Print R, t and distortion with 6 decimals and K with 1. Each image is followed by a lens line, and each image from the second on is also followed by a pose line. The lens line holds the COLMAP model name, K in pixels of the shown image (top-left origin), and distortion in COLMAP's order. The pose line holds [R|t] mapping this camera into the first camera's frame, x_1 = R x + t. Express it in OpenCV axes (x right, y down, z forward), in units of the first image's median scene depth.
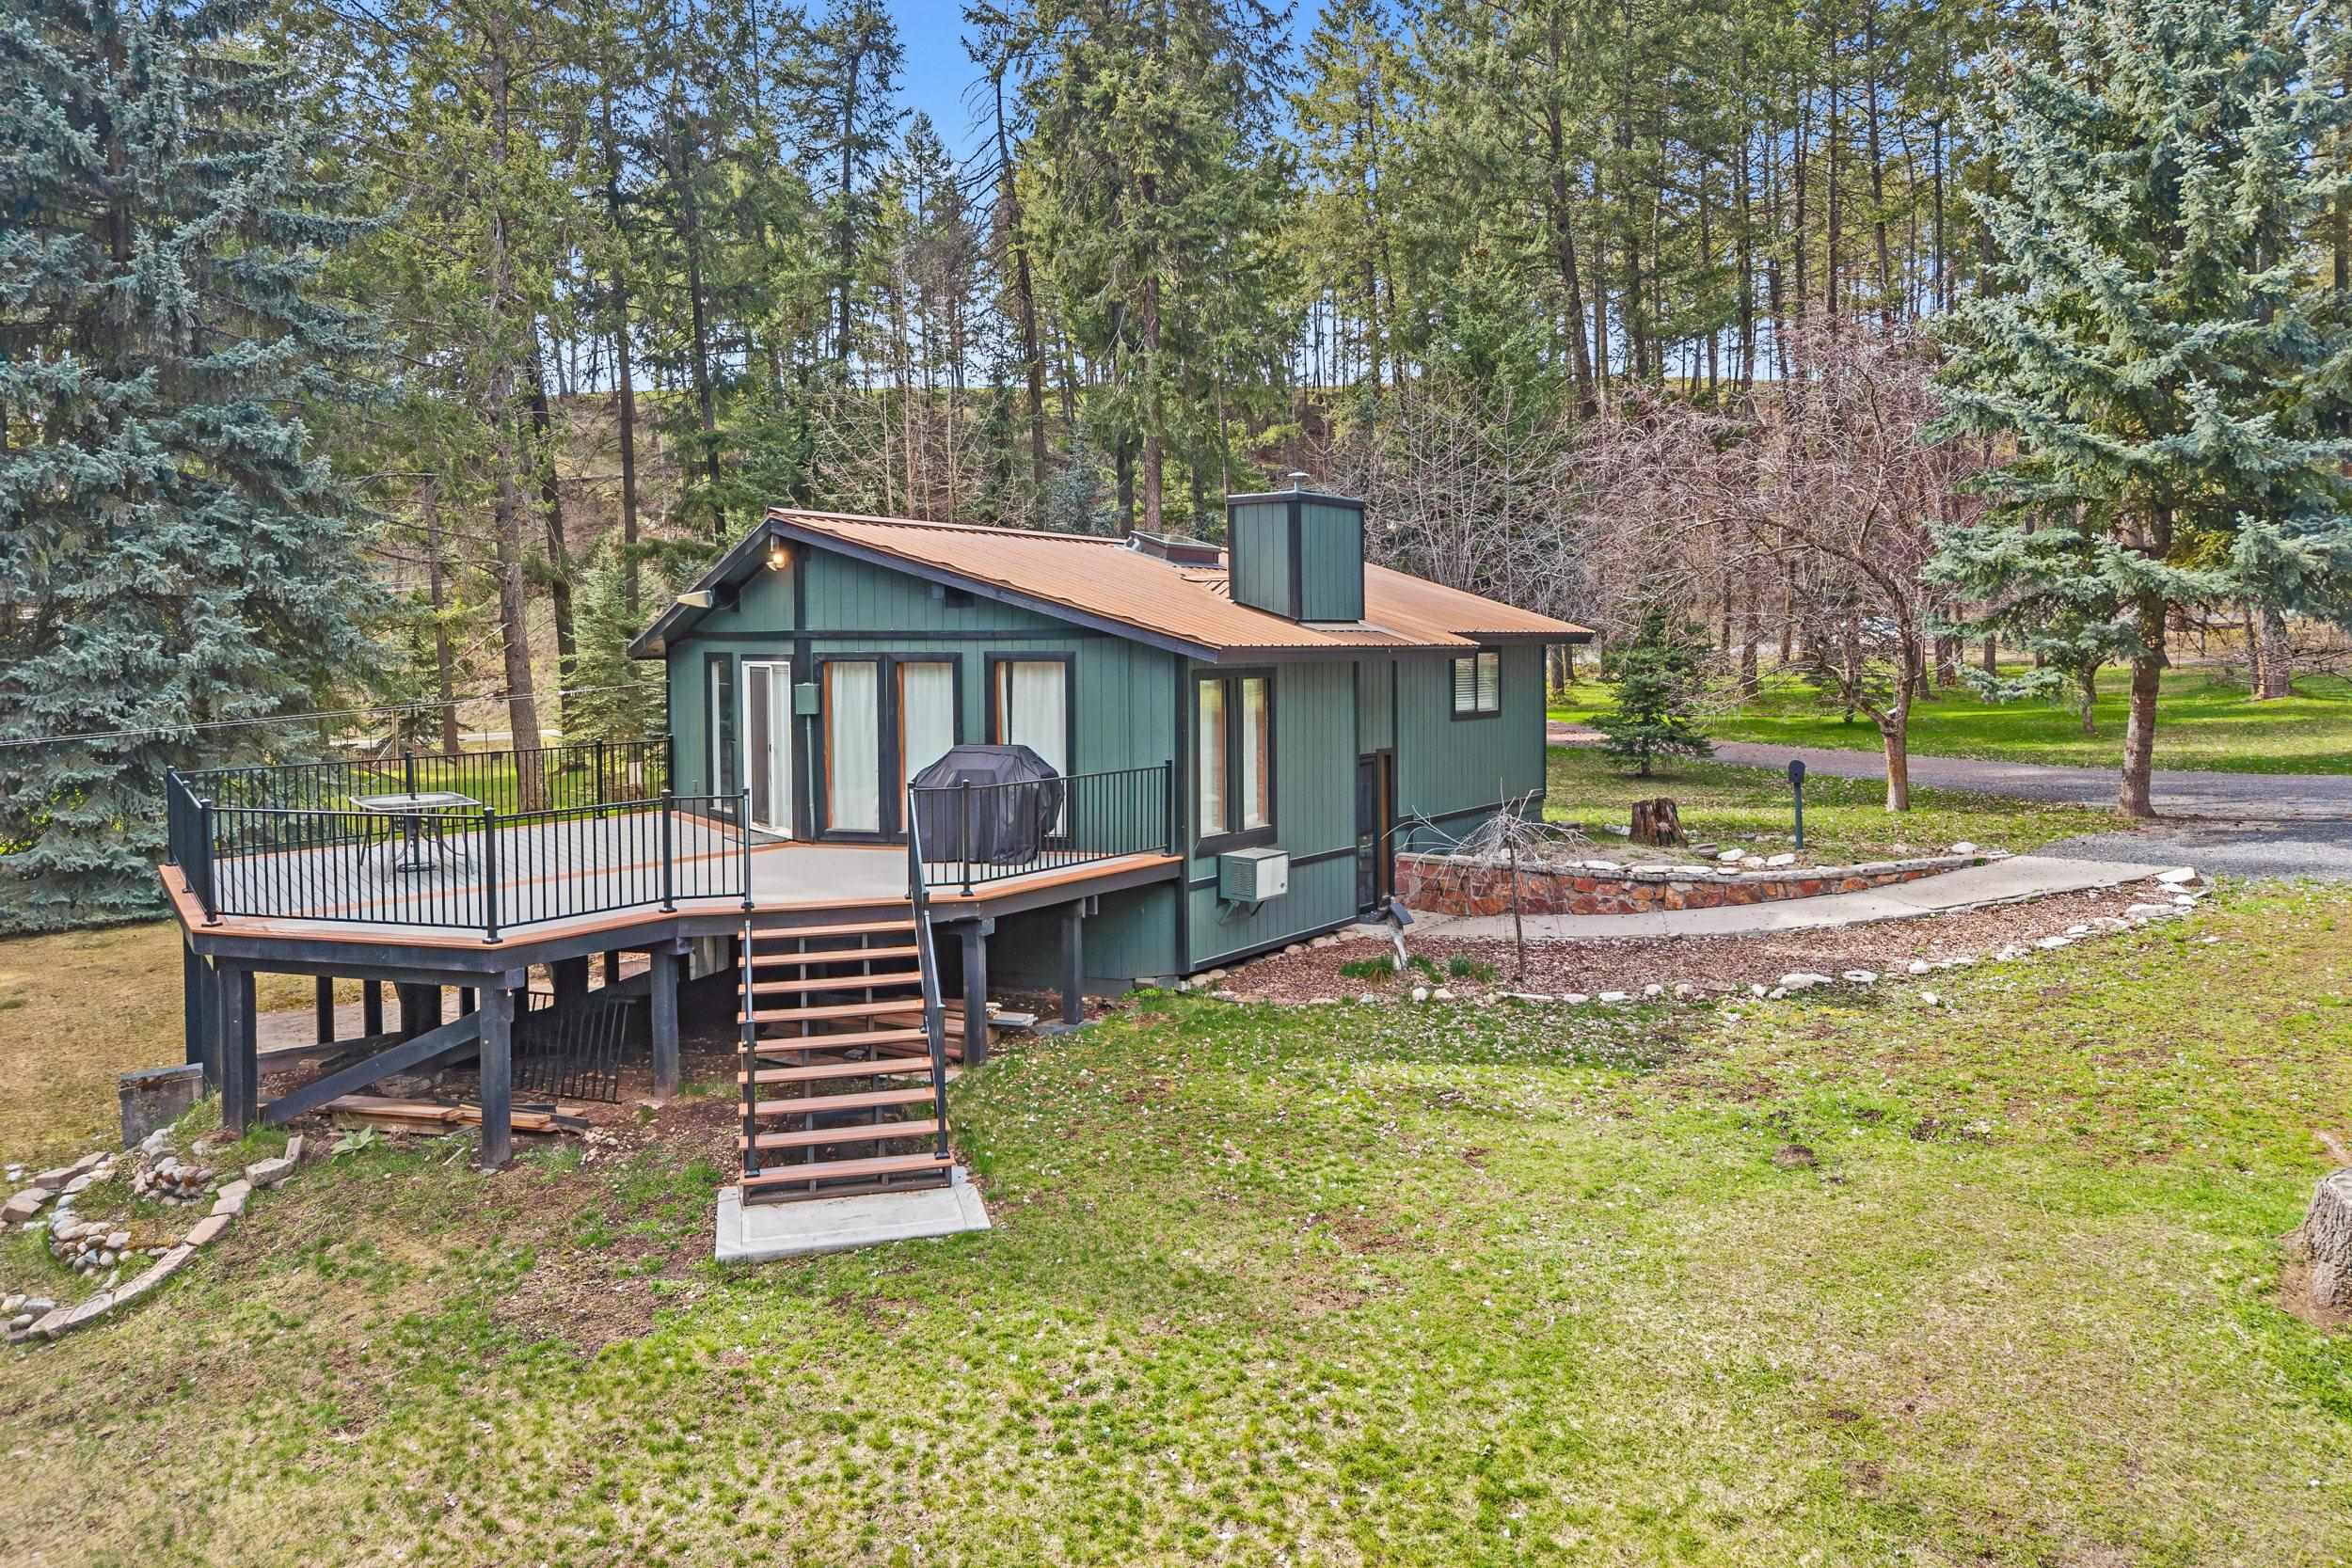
lens RADIAL K [[1581.0, 0, 1141.8], [0, 1581.0, 708.0], [0, 0, 1]] dist [0.002772, -0.001481]
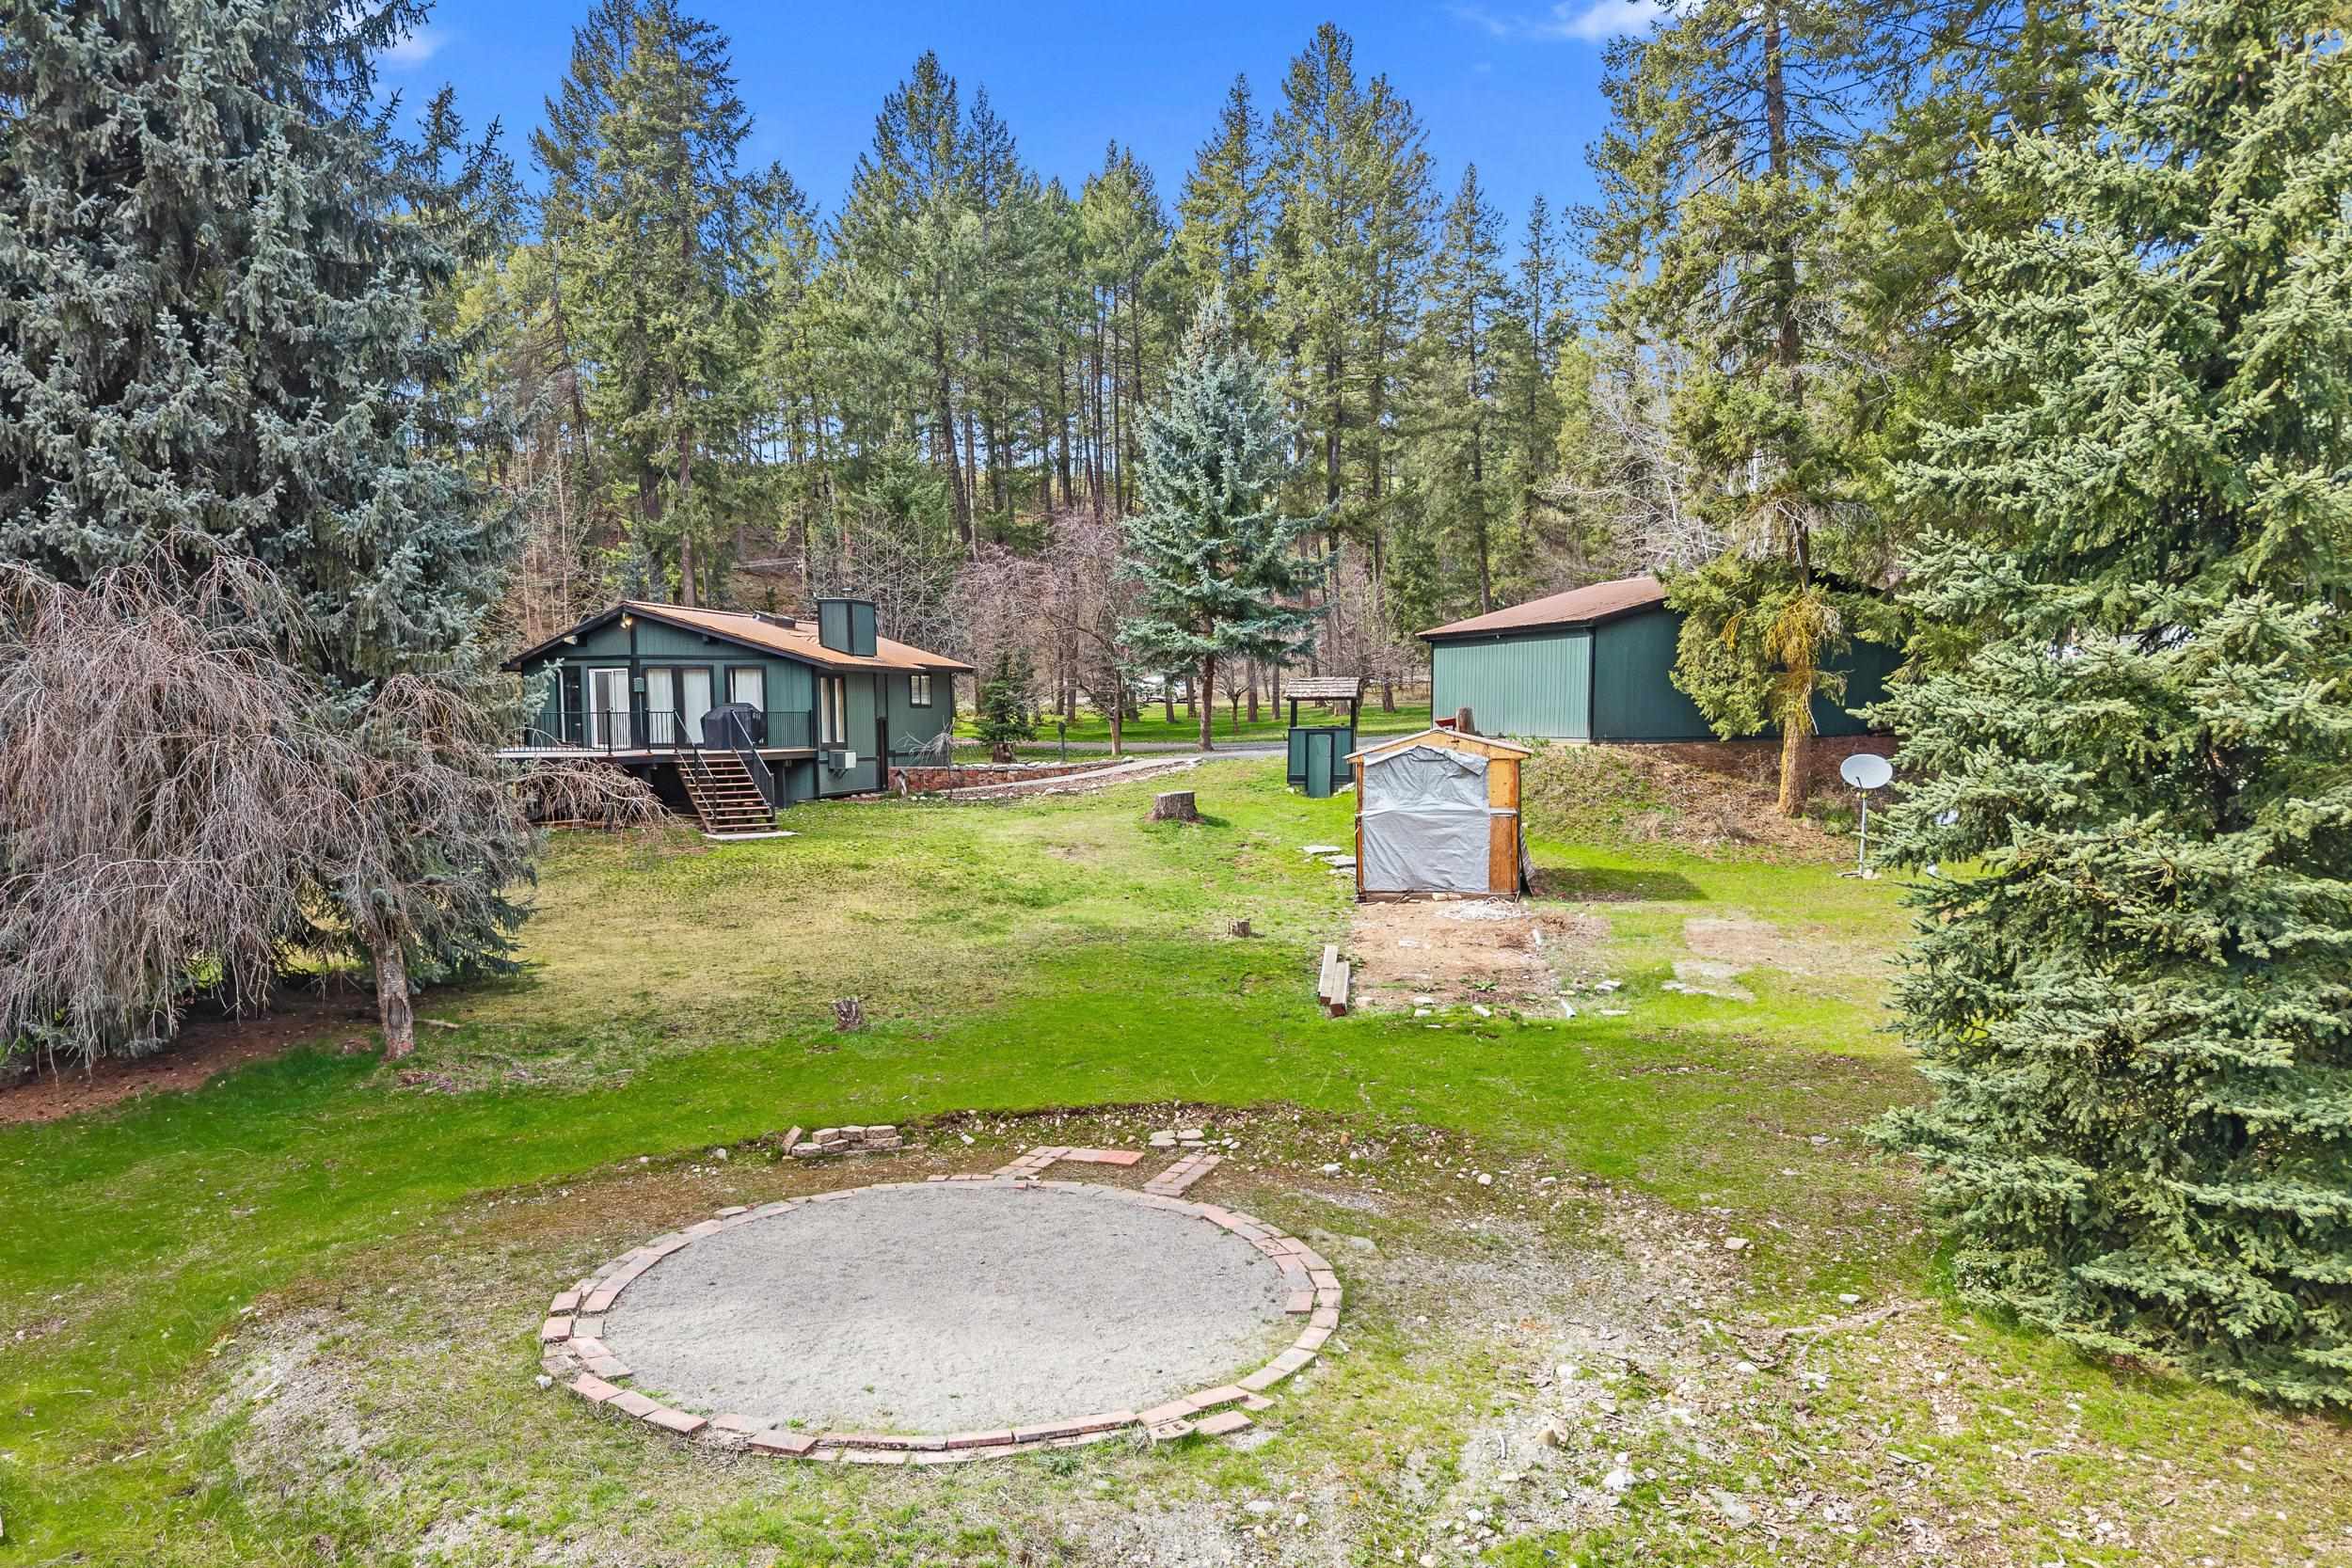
lens RADIAL K [[1664.0, 0, 1130.4], [0, 1664.0, 872.8], [0, 0, 1]] dist [0.089718, -0.000511]
pose [[0.930249, -0.033150, 0.365428, -0.519272], [0.015575, 0.998580, 0.050940, 0.176301], [-0.366598, -0.041696, 0.929445, -1.748069]]
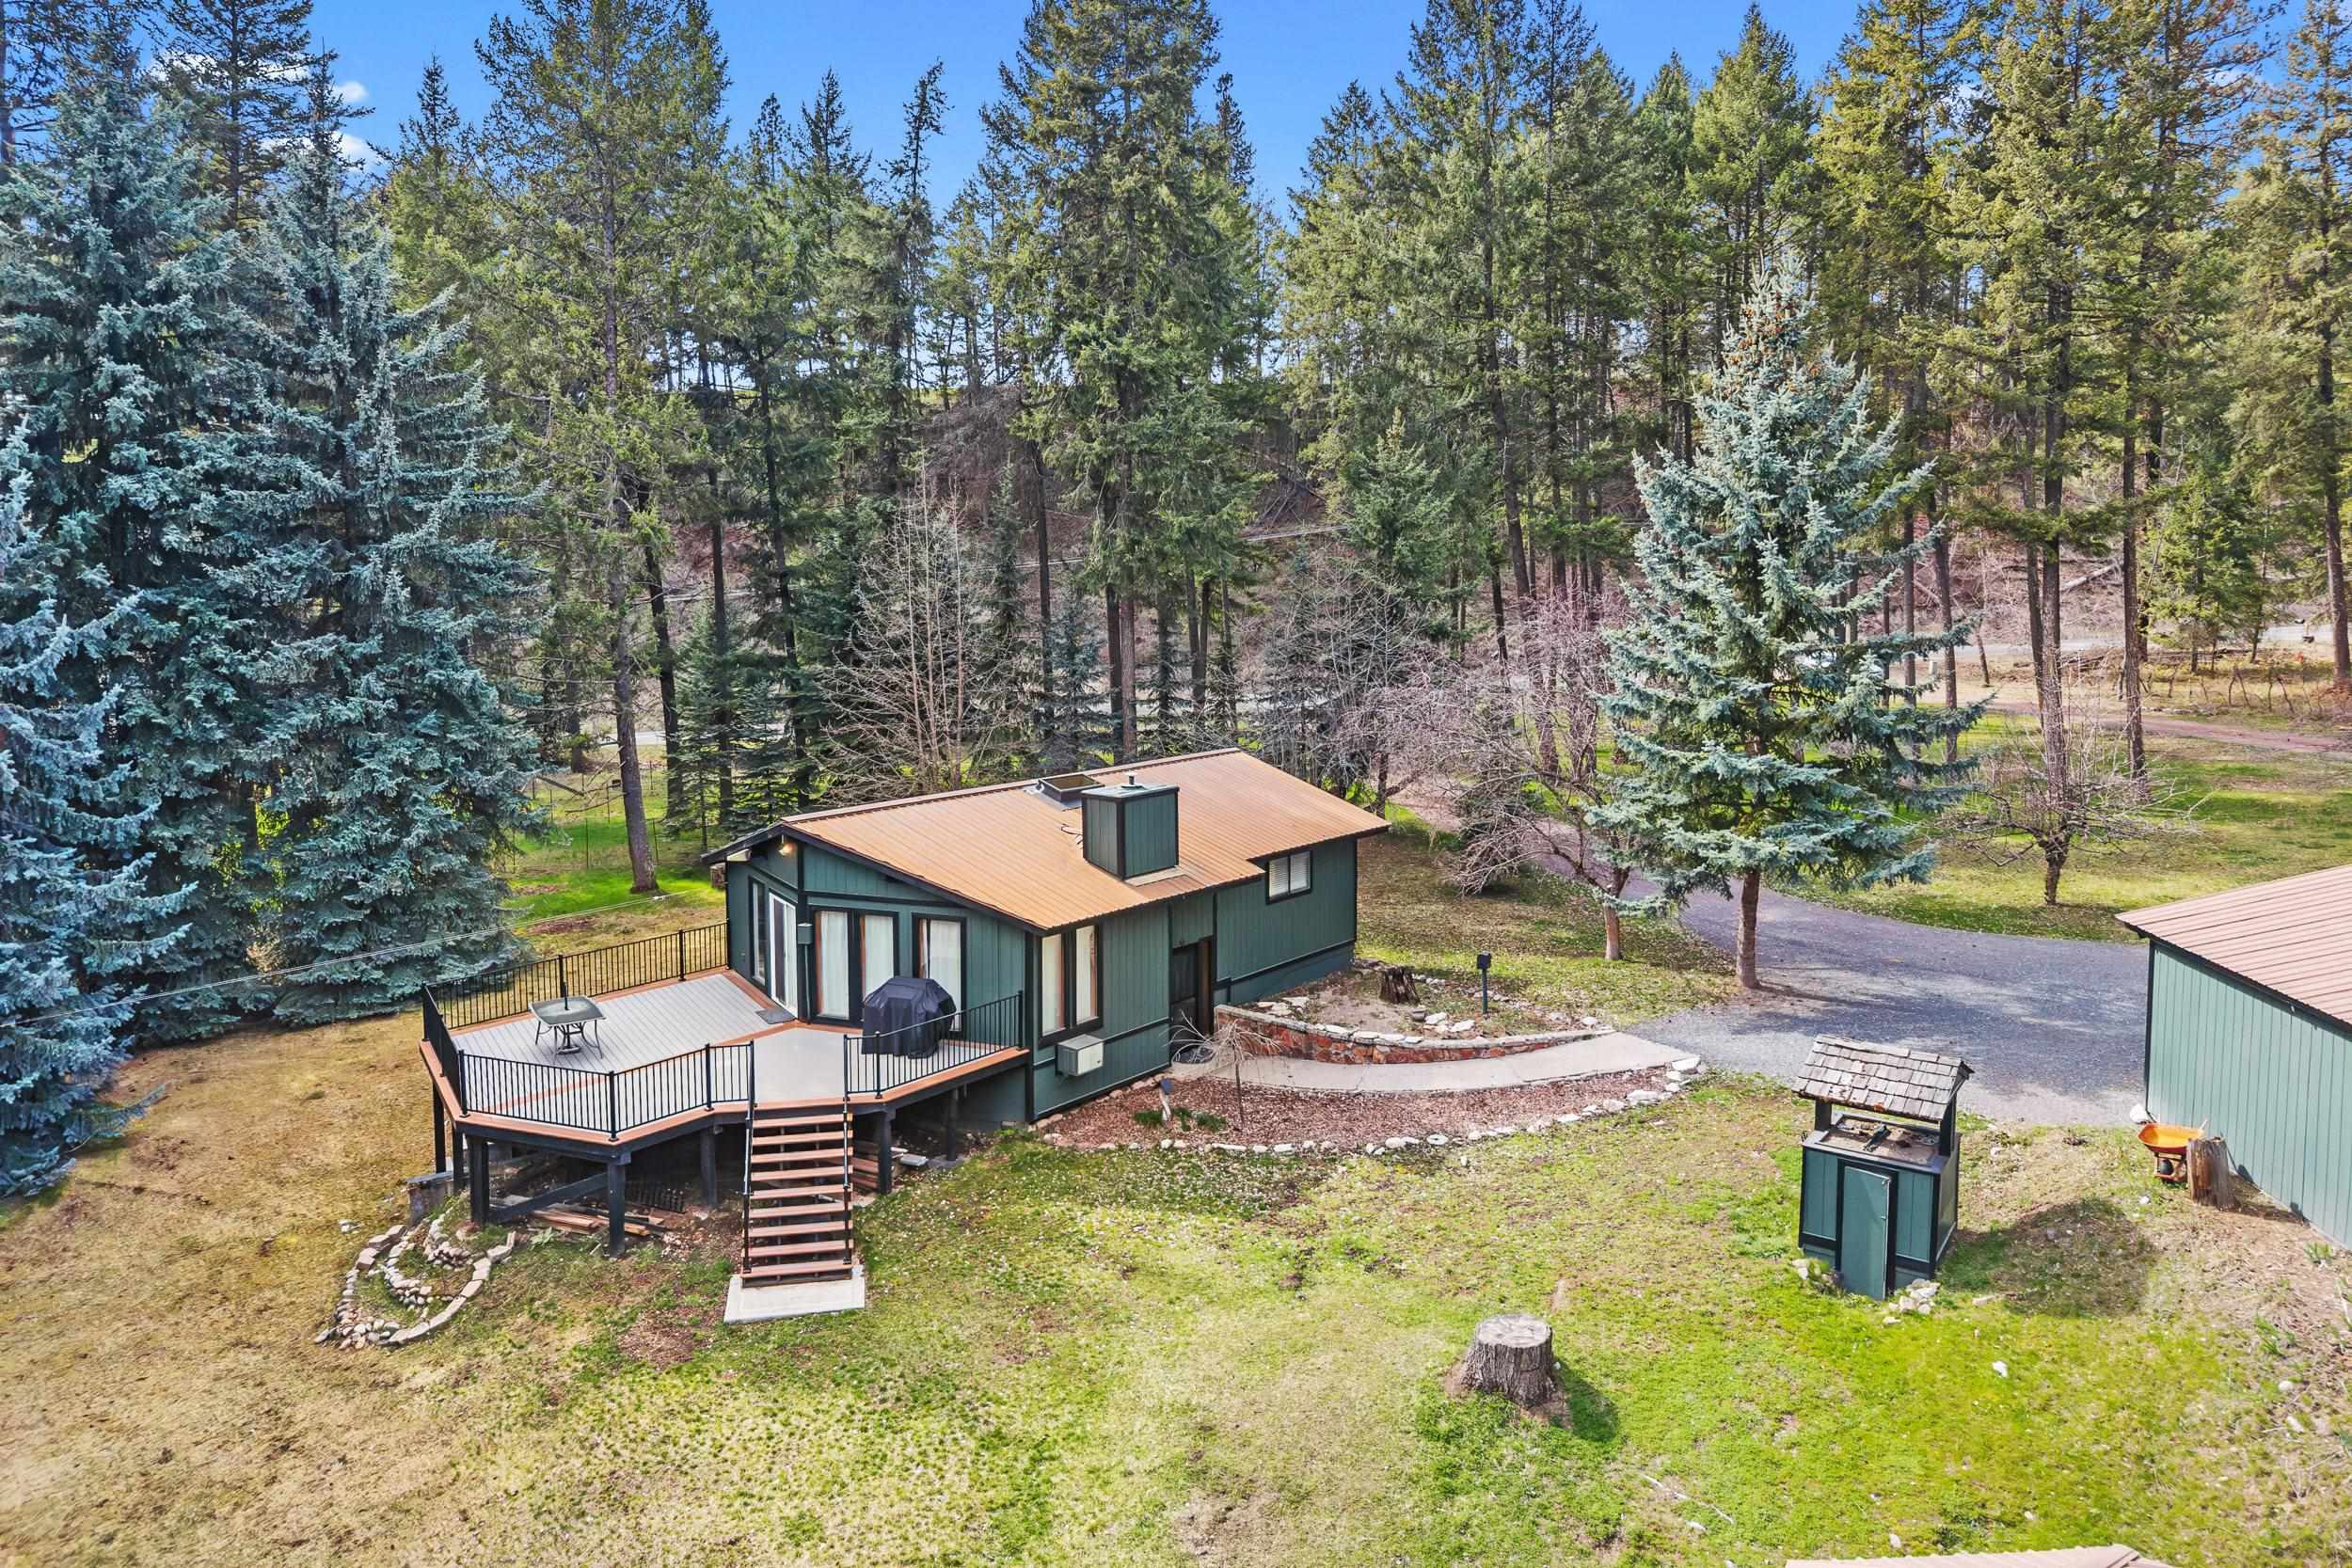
lens RADIAL K [[1581.0, 0, 1141.8], [0, 1581.0, 708.0], [0, 0, 1]] dist [0.002772, -0.001481]
pose [[0.997724, 0.009117, -0.066816, 0.267626], [-0.005421, 0.998455, 0.055302, -0.375711], [0.067217, -0.054814, 0.996232, -0.637914]]
